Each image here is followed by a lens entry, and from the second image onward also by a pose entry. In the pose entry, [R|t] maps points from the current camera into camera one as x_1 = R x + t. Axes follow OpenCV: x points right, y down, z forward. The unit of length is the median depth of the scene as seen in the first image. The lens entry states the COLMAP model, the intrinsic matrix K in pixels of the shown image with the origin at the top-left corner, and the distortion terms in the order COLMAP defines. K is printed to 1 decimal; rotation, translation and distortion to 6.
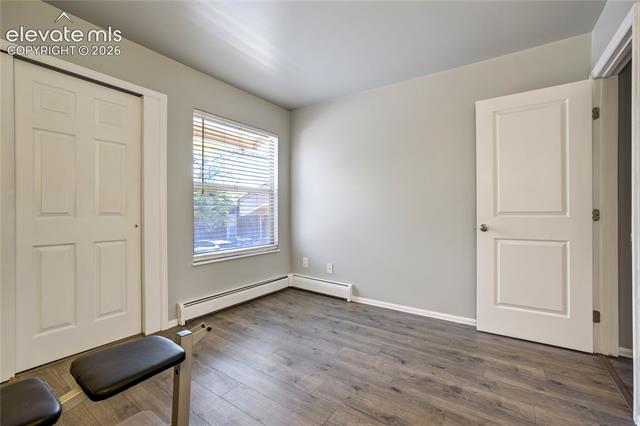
lens RADIAL K [[277.2, 0, 322.4], [0, 277.2, 213.1], [0, 0, 1]] dist [-0.026603, 0.009123]
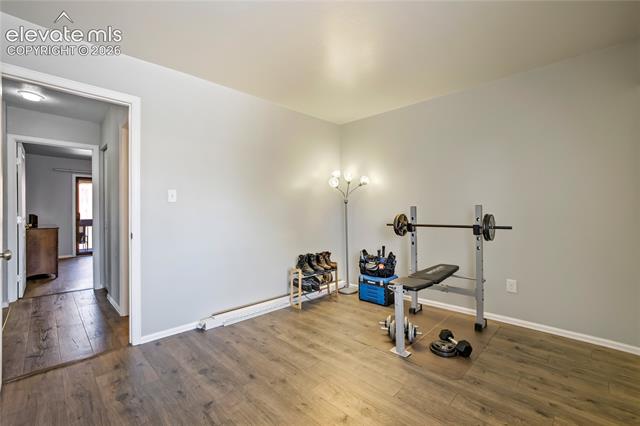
lens RADIAL K [[277.2, 0, 321.7], [0, 277.2, 210.4], [0, 0, 1]] dist [-0.026603, 0.009123]
pose [[-0.984451, 0.002904, 0.175636, -0.147408], [0.003465, 0.999990, 0.002886, -0.034659], [-0.175626, 0.003450, -0.984451, 1.363506]]
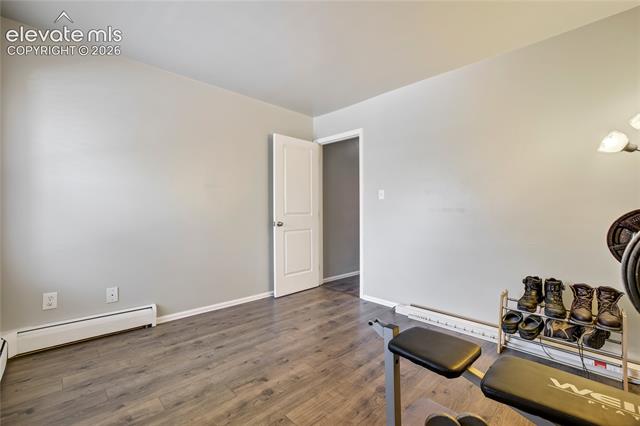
lens RADIAL K [[277.2, 0, 320.8], [0, 277.2, 213.3], [0, 0, 1]] dist [-0.026603, 0.009123]
pose [[0.193701, -0.005186, 0.981047, -0.748384], [0.003870, 0.999982, 0.004522, -0.006851], [-0.981053, 0.002921, 0.193718, 0.489626]]
